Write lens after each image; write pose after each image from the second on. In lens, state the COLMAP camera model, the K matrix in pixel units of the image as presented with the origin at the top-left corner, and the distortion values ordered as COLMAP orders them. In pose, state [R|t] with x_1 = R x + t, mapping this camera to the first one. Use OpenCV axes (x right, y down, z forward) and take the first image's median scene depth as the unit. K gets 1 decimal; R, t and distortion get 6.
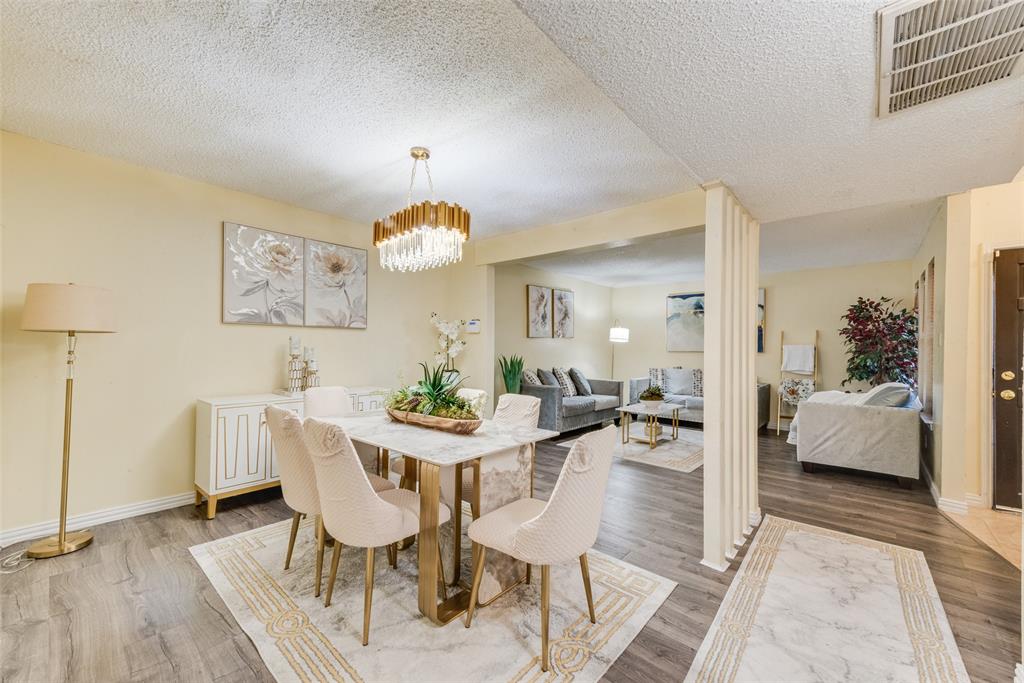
lens RADIAL K [[422.3, 0, 504.0], [0, 422.3, 342.8], [0, 0, 1]] dist [0.012229, -0.000703]
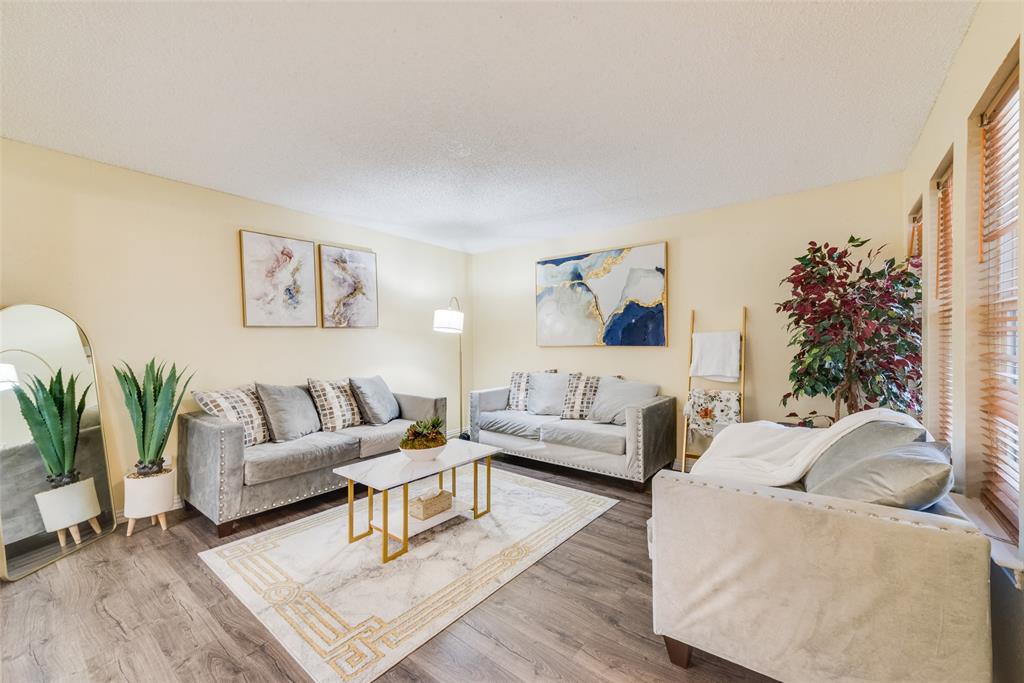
lens RADIAL K [[422.3, 0, 508.9], [0, 422.3, 340.8], [0, 0, 1]] dist [0.012229, -0.000703]
pose [[0.997957, -0.018034, 0.061296, 0.397976], [0.017515, 0.999806, 0.008994, 0.007297], [-0.061447, -0.007902, 0.998079, 0.461885]]
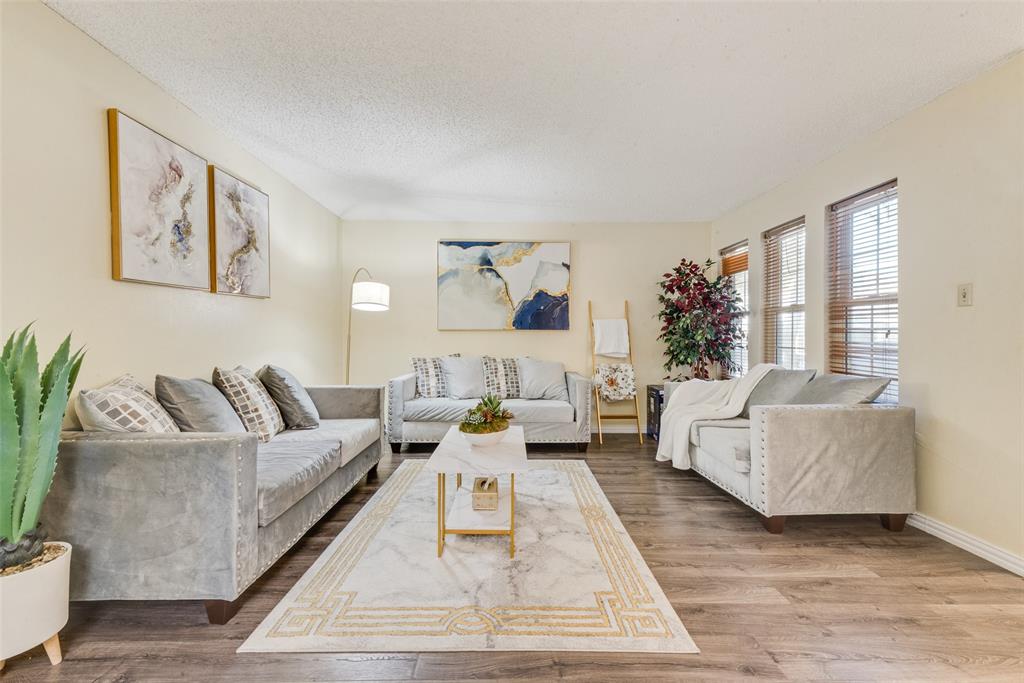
lens RADIAL K [[422.3, 0, 527.5], [0, 422.3, 335.6], [0, 0, 1]] dist [0.012229, -0.000703]
pose [[0.721215, -0.007355, 0.692673, 0.062317], [-0.002608, 0.999908, 0.013333, 0.026671], [-0.692707, -0.011422, 0.721129, 0.603017]]
